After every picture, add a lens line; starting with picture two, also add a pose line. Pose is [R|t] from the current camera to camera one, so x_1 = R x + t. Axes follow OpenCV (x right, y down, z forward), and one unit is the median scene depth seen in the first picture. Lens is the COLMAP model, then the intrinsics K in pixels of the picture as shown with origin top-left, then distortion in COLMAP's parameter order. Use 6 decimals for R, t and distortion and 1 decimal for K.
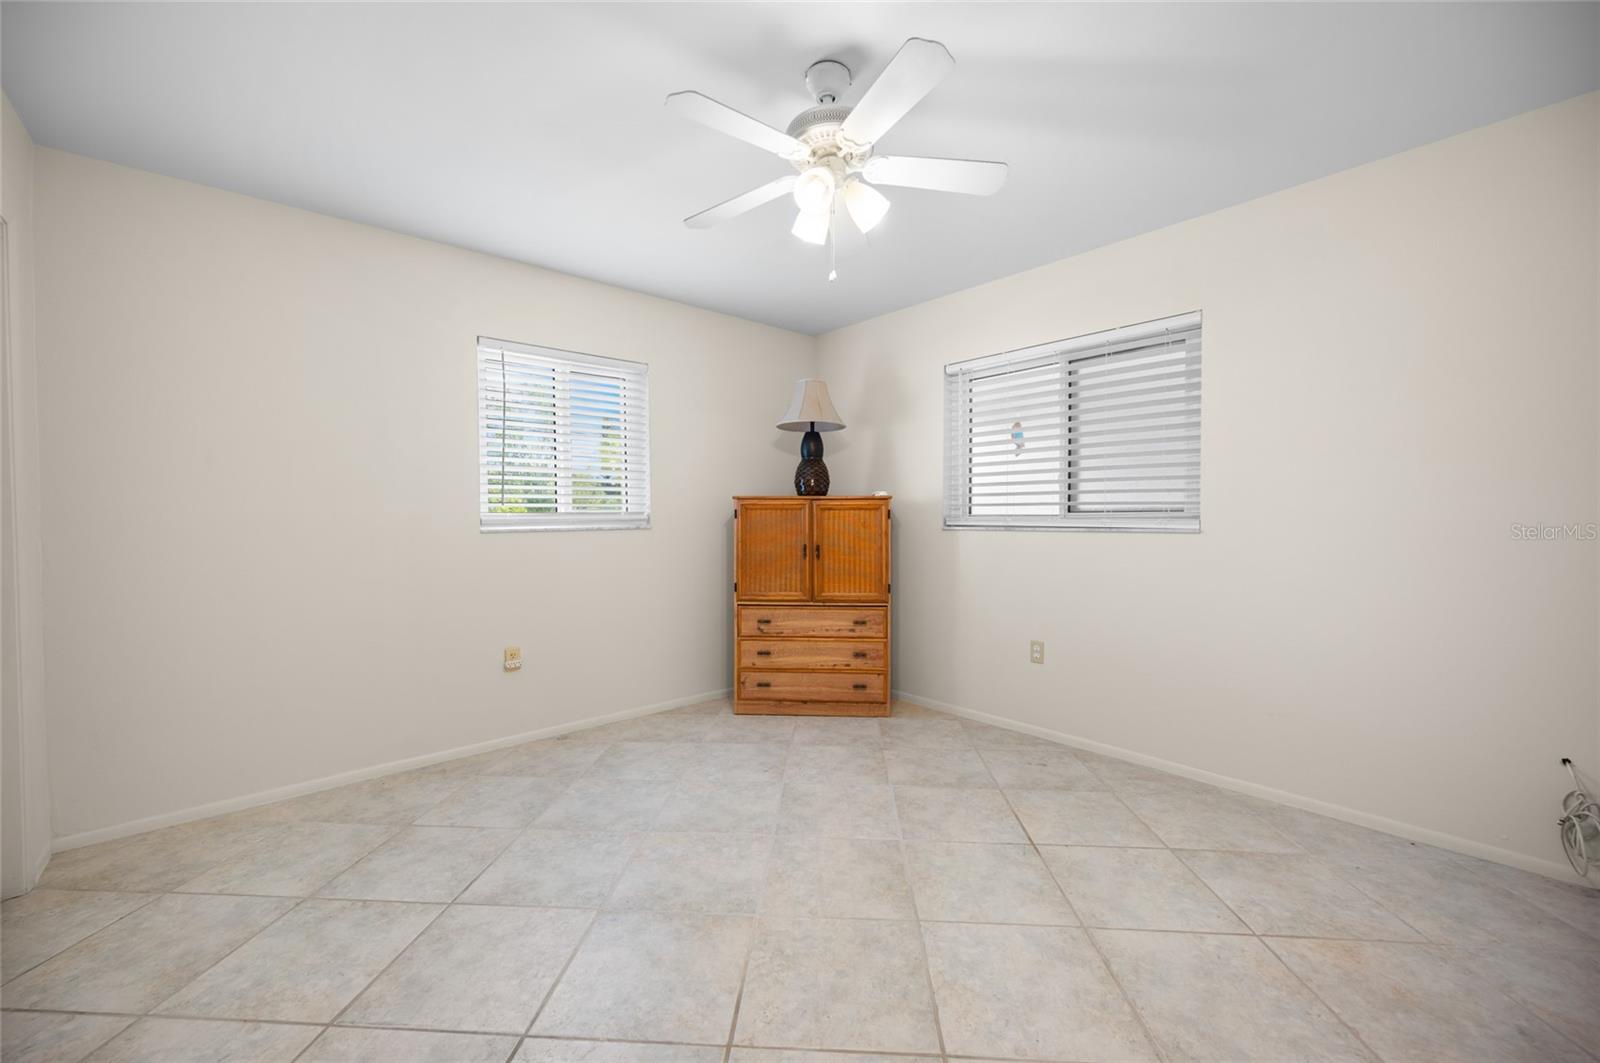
lens RADIAL K [[636.9, 0, 782.2], [0, 636.9, 532.9], [0, 0, 1]] dist [-0.000776, -0.000033]
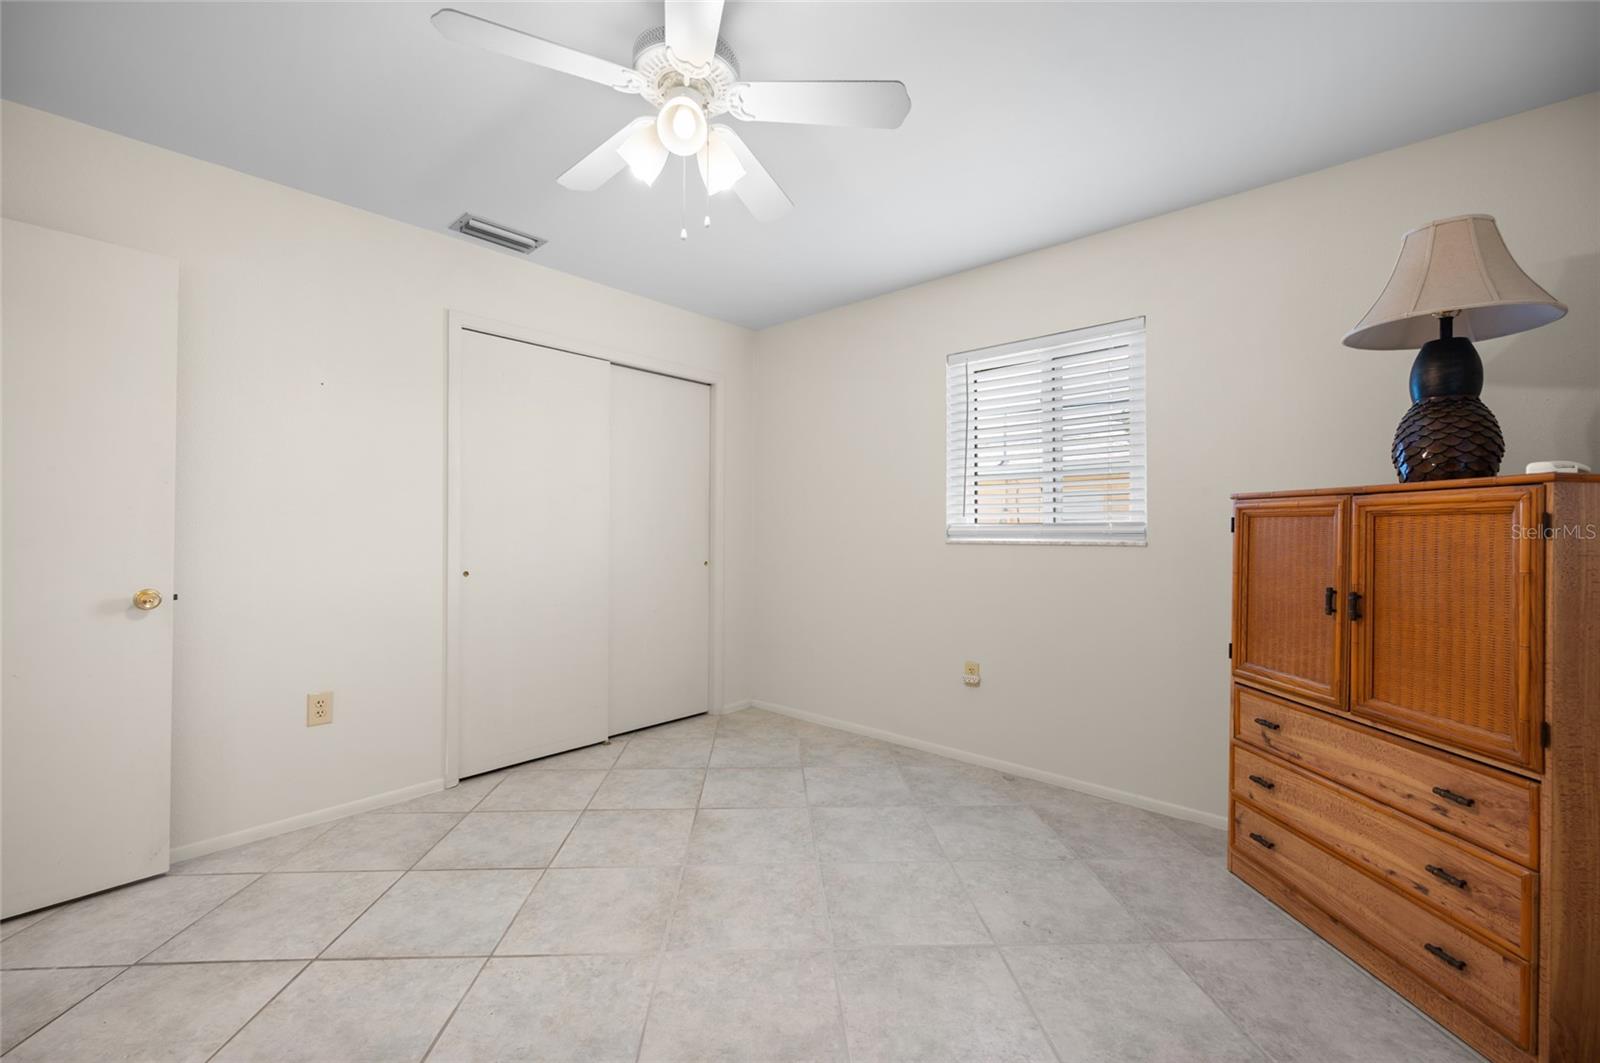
lens RADIAL K [[636.9, 0, 782.2], [0, 636.9, 532.9], [0, 0, 1]] dist [-0.000776, -0.000033]
pose [[0.131508, 0.009710, -0.991268, 0.456572], [-0.033555, 0.999423, 0.005338, -0.012045], [0.990747, 0.032560, 0.131758, 0.524115]]
